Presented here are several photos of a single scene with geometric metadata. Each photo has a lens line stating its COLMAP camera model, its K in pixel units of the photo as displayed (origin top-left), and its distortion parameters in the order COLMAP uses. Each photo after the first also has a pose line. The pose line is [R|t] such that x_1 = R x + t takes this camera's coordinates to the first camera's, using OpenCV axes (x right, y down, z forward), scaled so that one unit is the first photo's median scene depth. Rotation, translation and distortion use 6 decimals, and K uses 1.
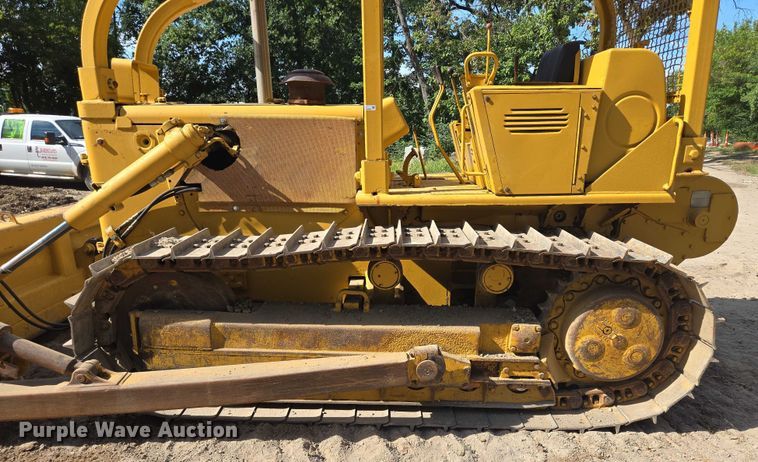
lens RADIAL K [[529.5, 0, 398.0], [0, 529.5, 301.4], [0, 0, 1]] dist [0.054120, -0.022696]
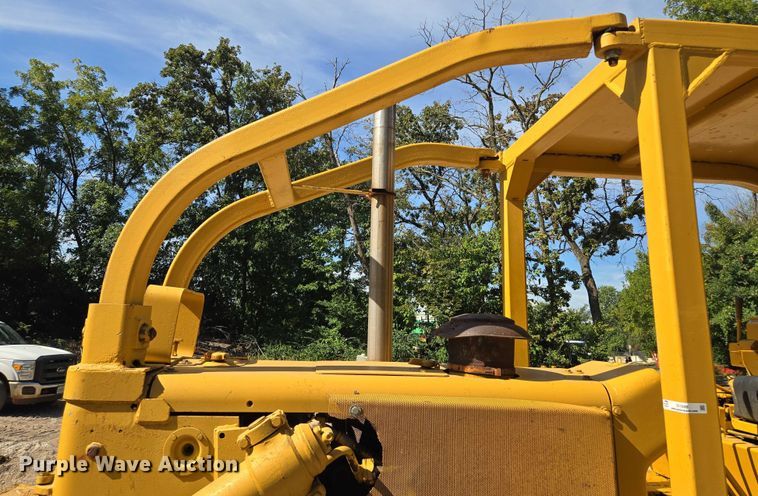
lens RADIAL K [[567.2, 0, 360.7], [0, 567.2, 201.9], [0, 0, 1]] dist [0.050094, -0.011352]
pose [[0.997316, 0.048318, 0.055007, -0.377564], [-0.013846, 0.862222, -0.506341, -0.245603], [-0.071894, 0.504220, 0.860577, 0.459745]]
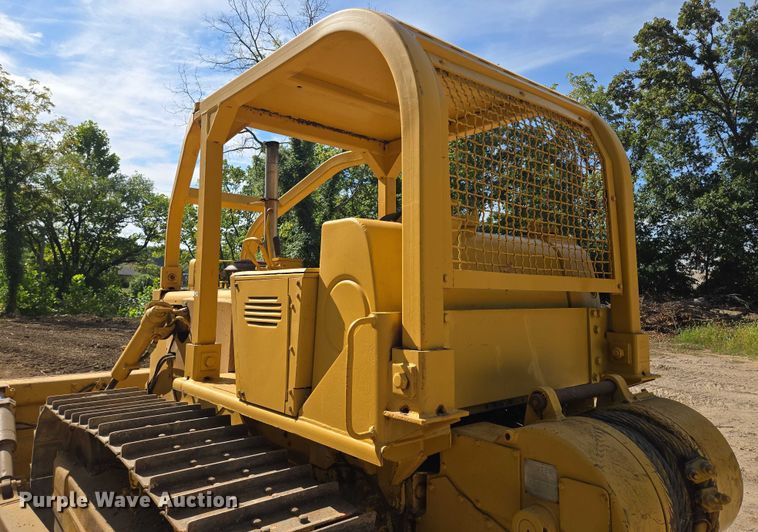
lens RADIAL K [[530.1, 0, 396.4], [0, 530.1, 233.9], [0, 0, 1]] dist [0.037475, -0.002416]
pose [[0.642799, -0.082408, -0.761589, 0.958086], [-0.239680, 0.922643, -0.302131, -0.242141], [0.727573, 0.376747, 0.573323, 0.621867]]
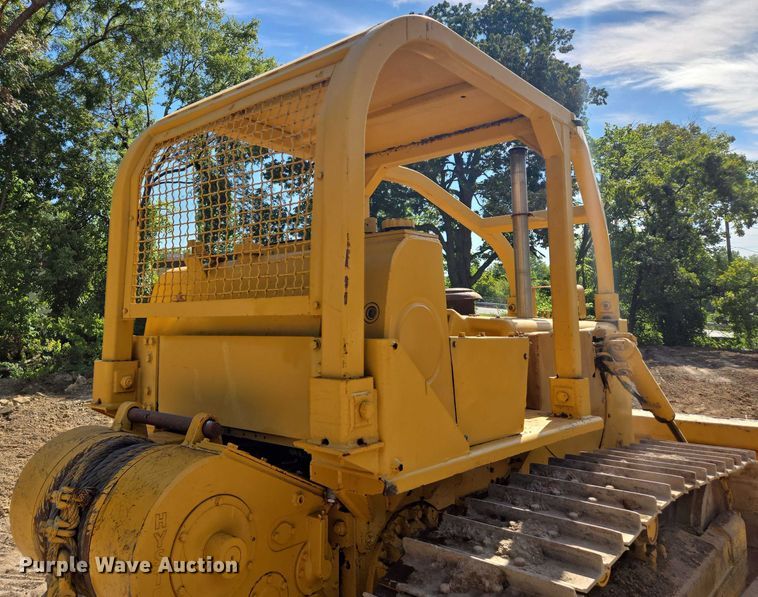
lens RADIAL K [[601.1, 0, 310.2], [0, 601.1, 263.5], [0, 0, 1]] dist [0.060845, -0.002696]
pose [[-0.705912, -0.071046, -0.704727, 0.992923], [-0.211806, 0.970603, 0.114312, -0.613703], [0.675889, 0.229960, -0.700209, 1.808202]]
